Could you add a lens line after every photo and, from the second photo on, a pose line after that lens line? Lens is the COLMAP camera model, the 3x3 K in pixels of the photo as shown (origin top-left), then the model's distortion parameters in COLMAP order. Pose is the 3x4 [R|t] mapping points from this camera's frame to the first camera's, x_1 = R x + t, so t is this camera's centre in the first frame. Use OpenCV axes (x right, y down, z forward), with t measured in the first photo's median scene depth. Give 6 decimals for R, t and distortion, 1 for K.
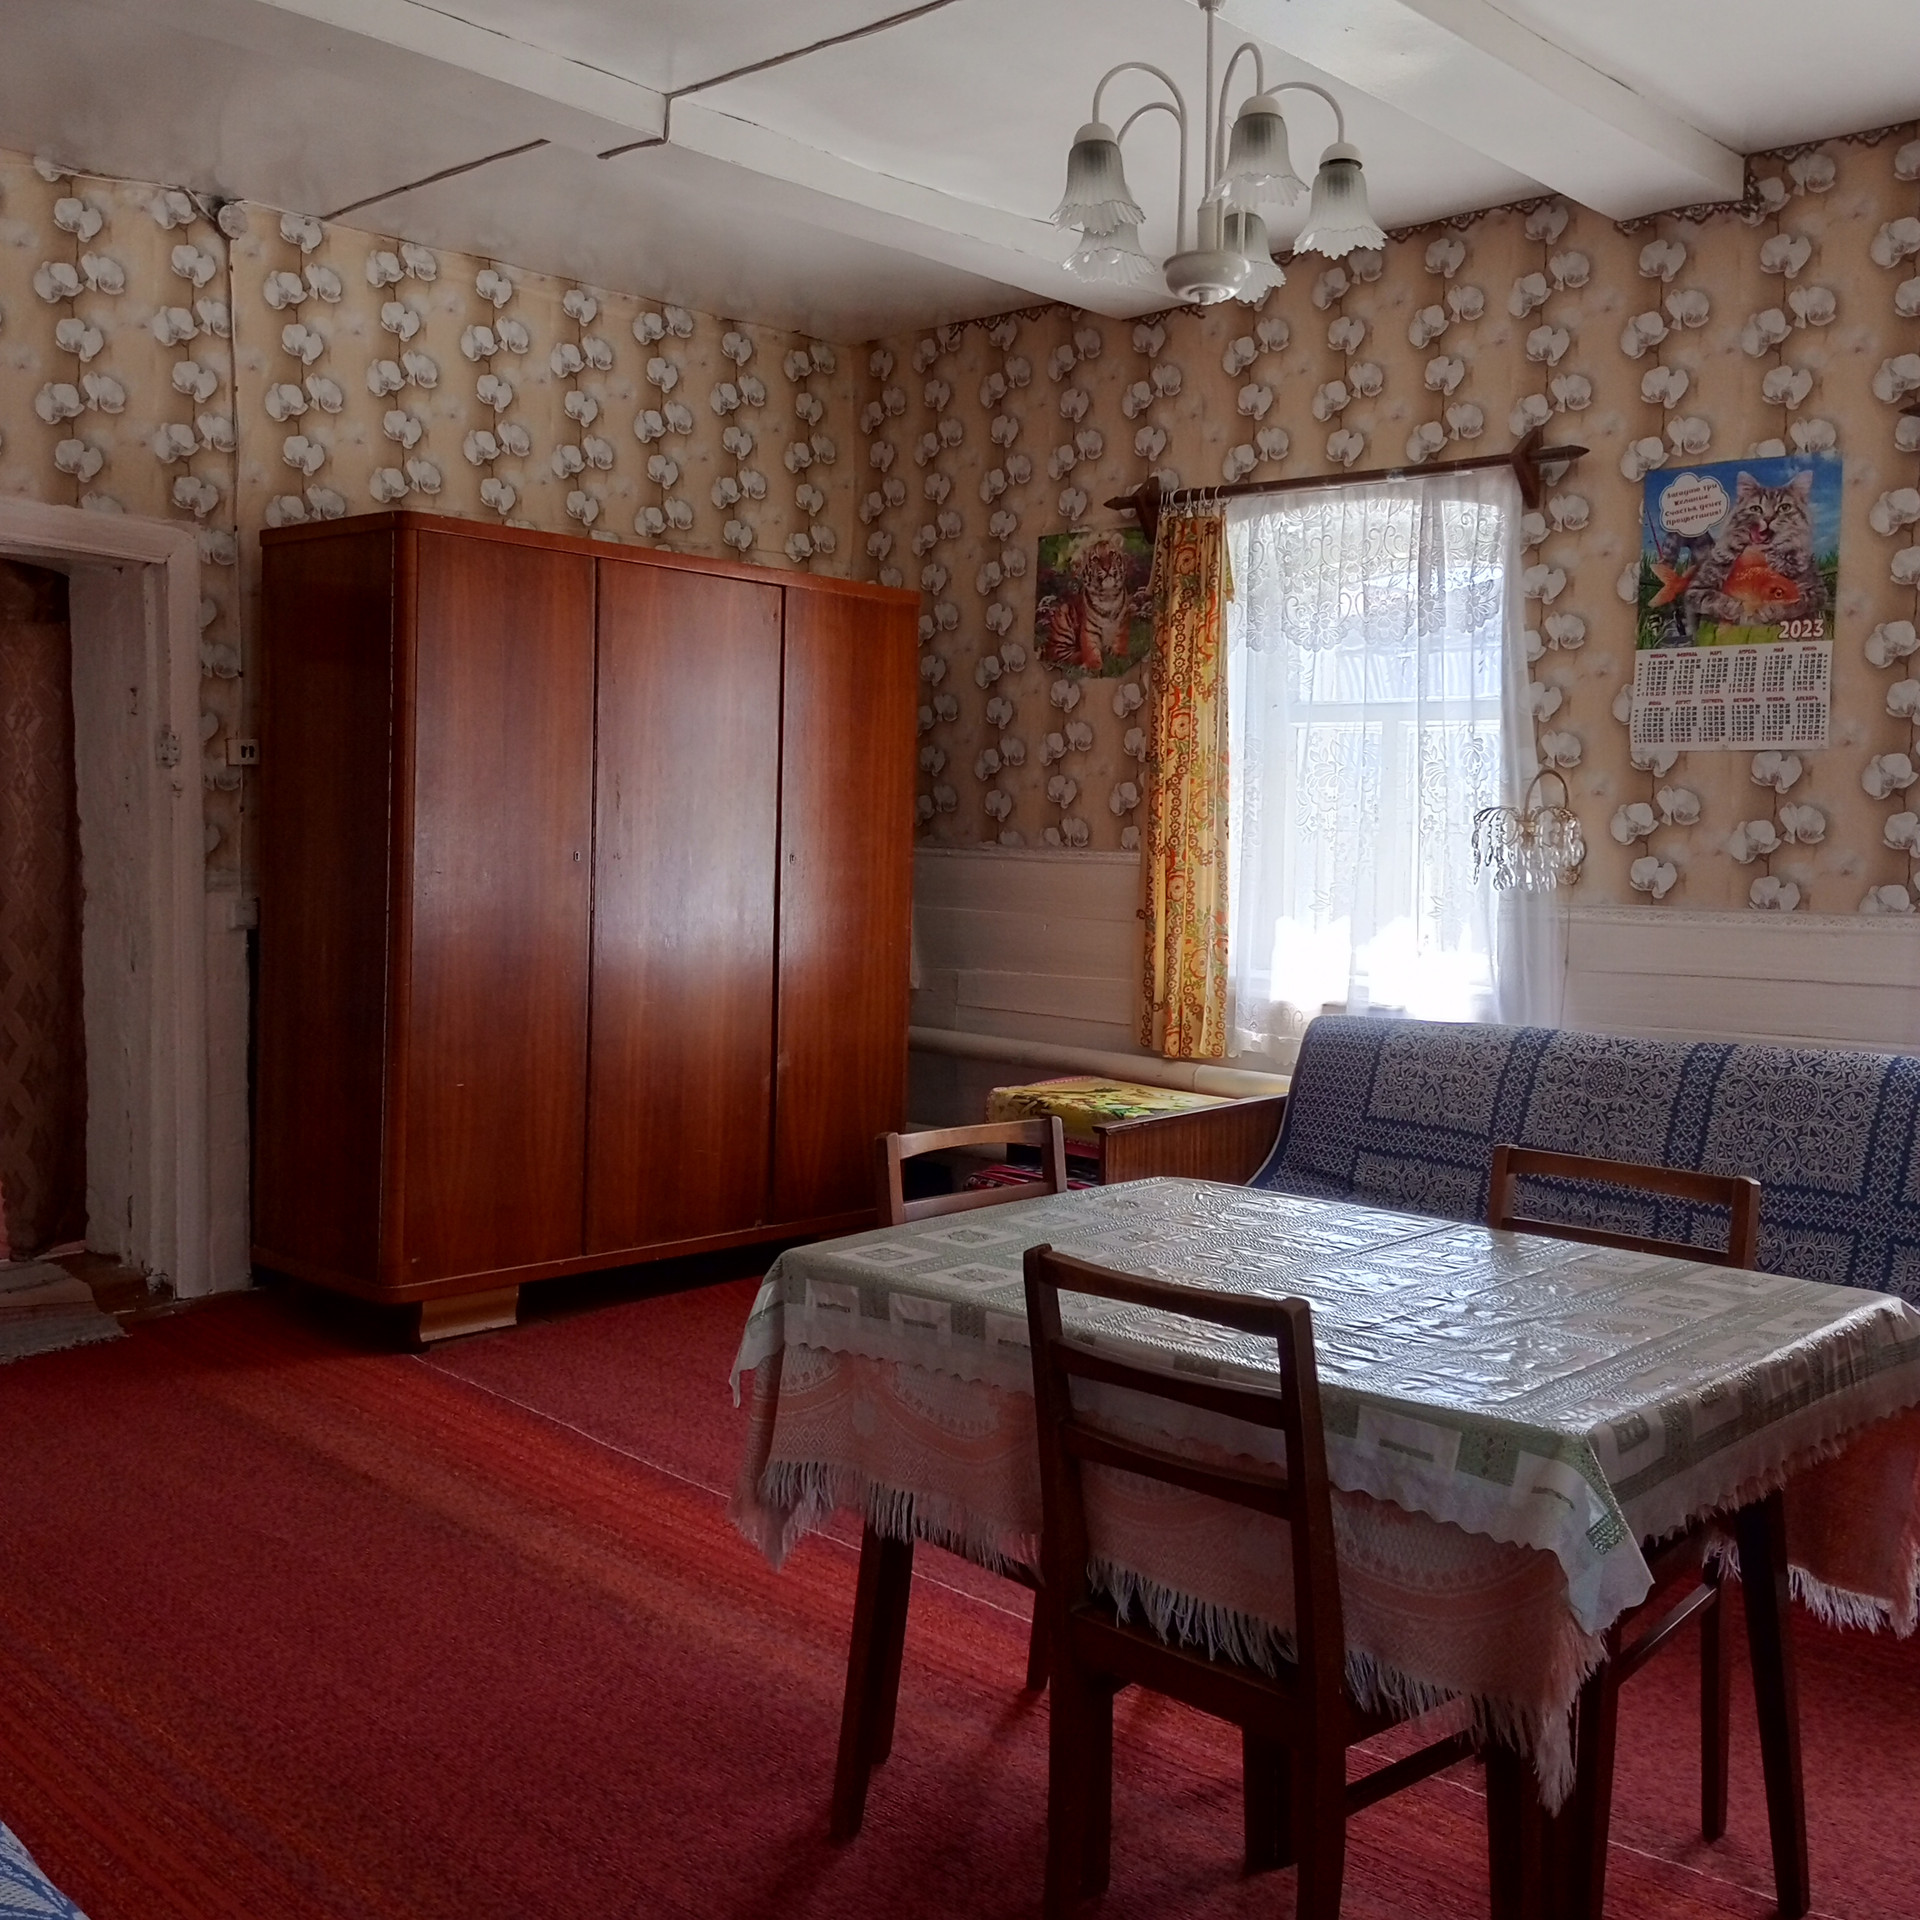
lens RADIAL K [[2032.3, 0, 961.7], [0, 2032.3, 953.2], [0, 0, 1]] dist [0.147274, -0.301796]
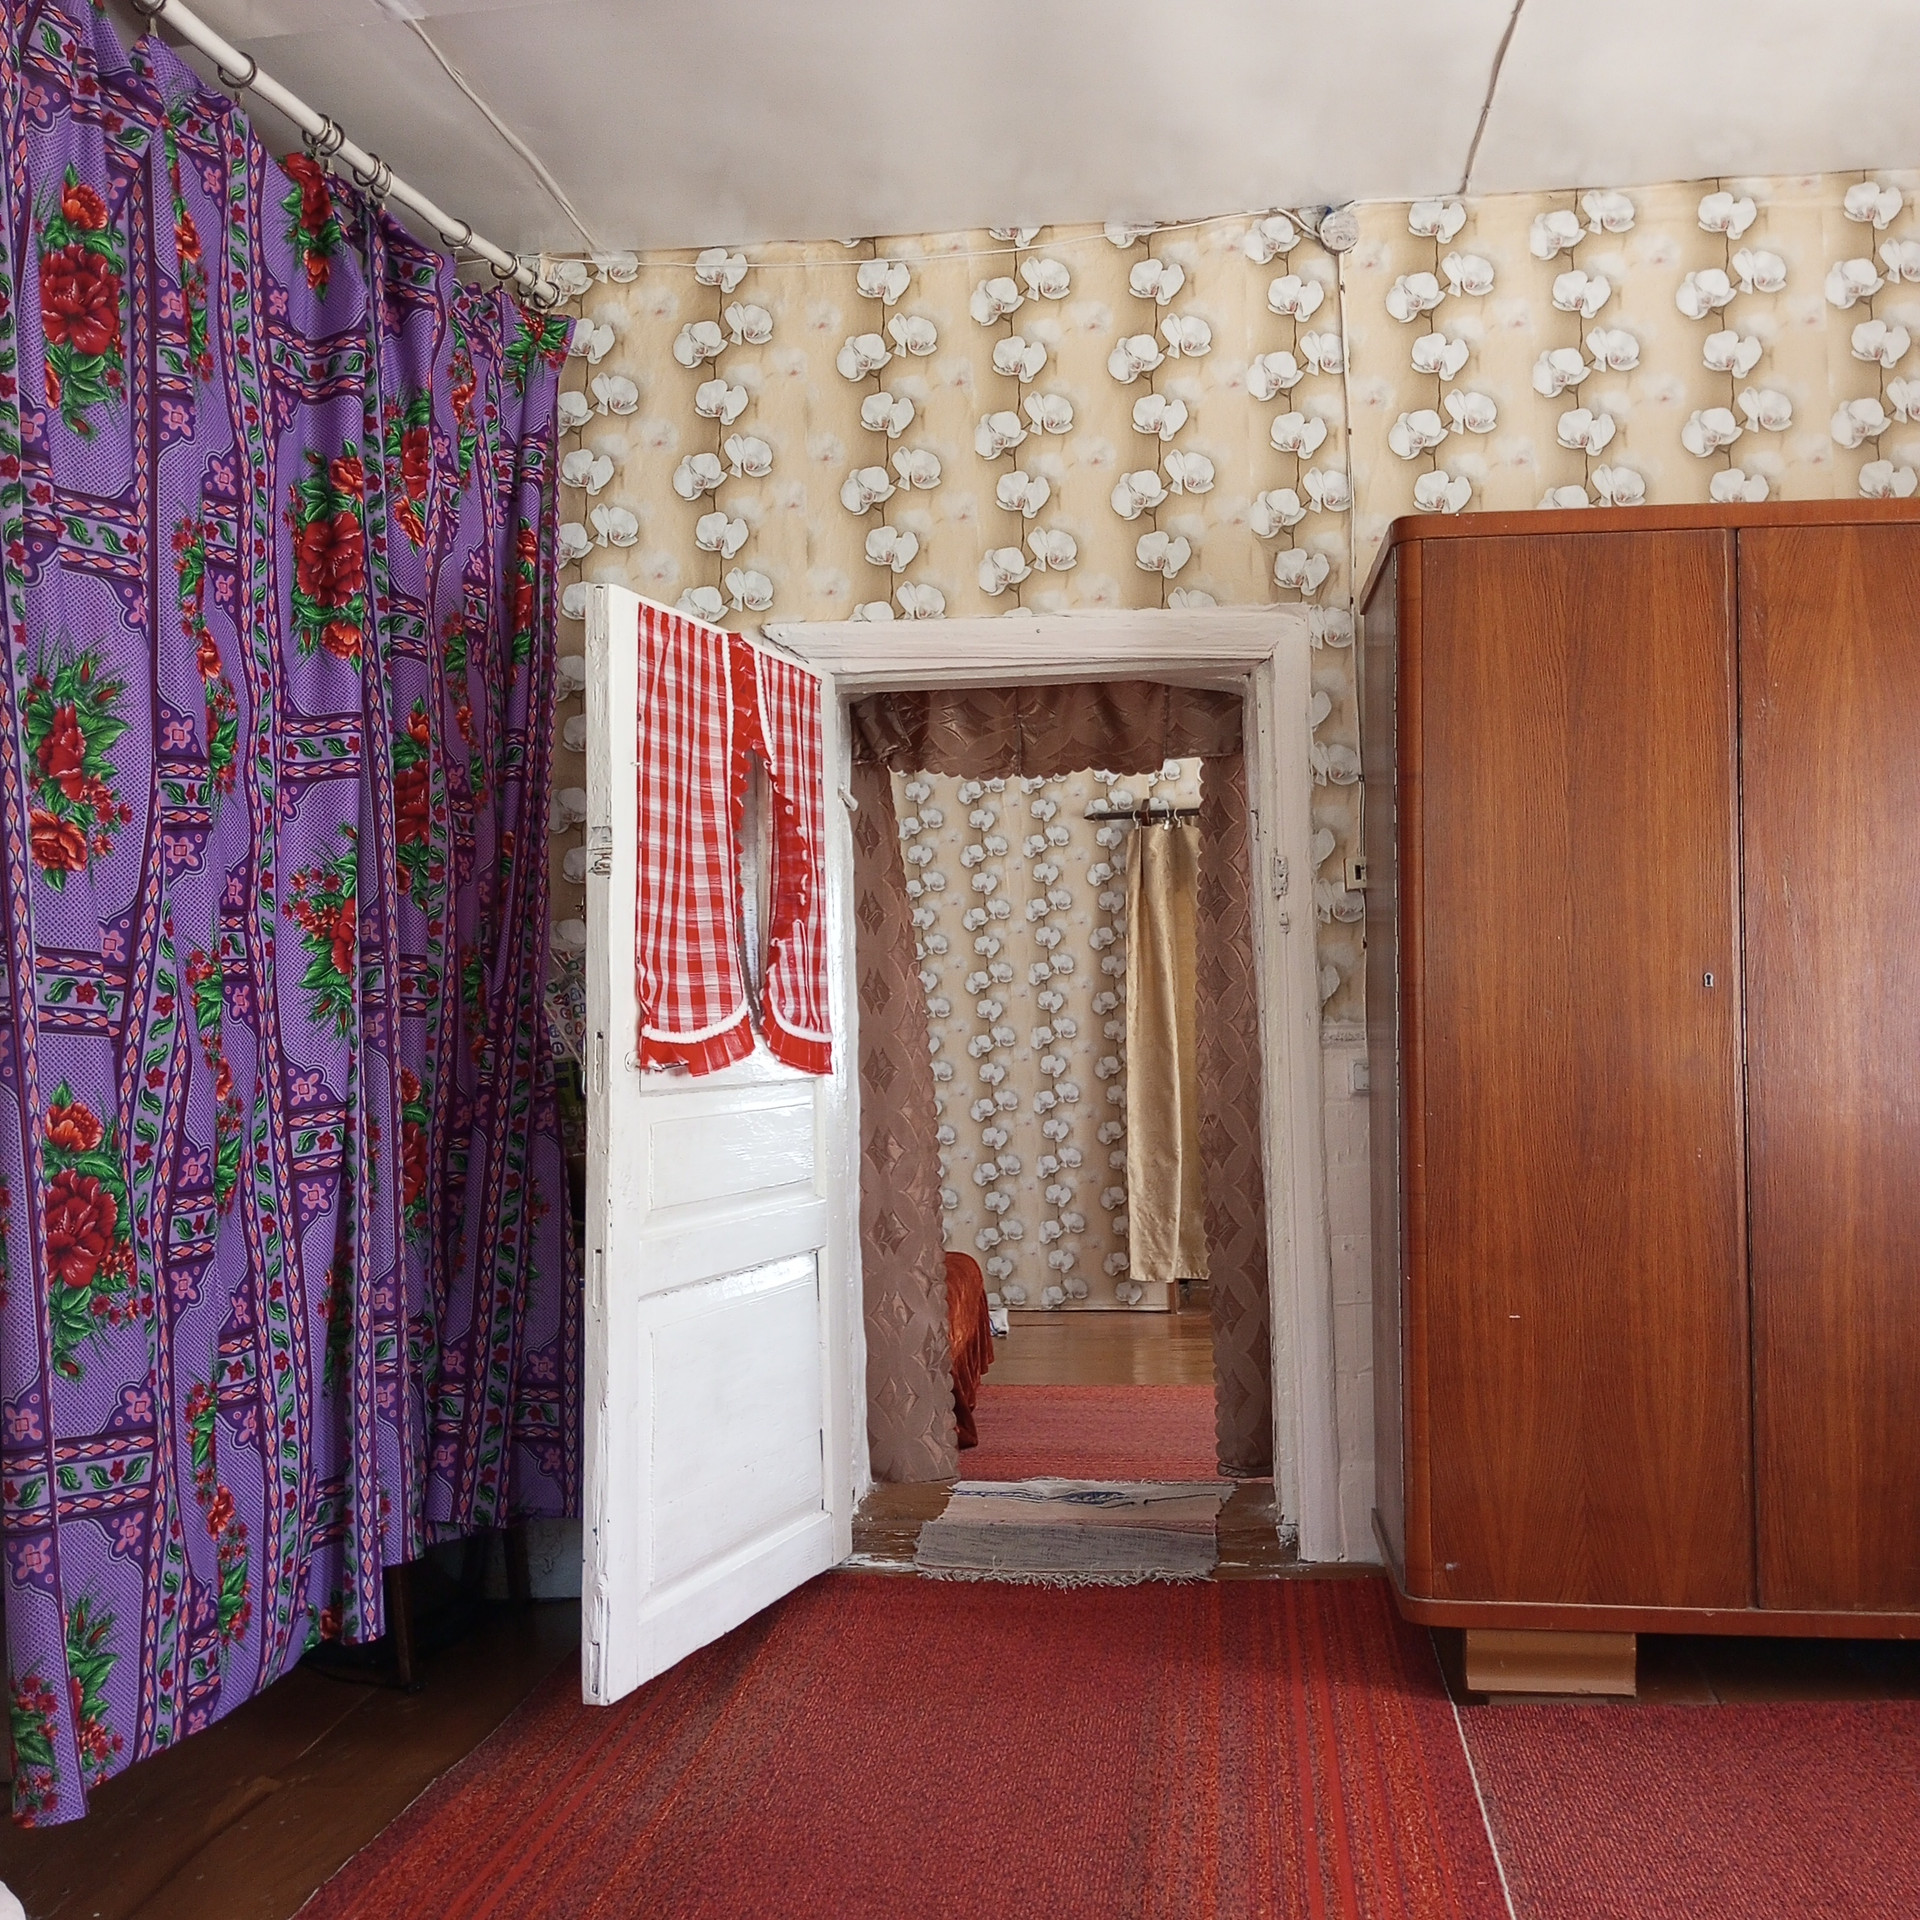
lens RADIAL K [[2032.3, 0, 961.7], [0, 2032.3, 953.2], [0, 0, 1]] dist [0.147274, -0.301796]
pose [[0.616512, -0.057607, -0.785235, 0.180343], [-0.020738, 0.995786, -0.089336, 0.007731], [0.787072, 0.071361, 0.612720, 0.398818]]
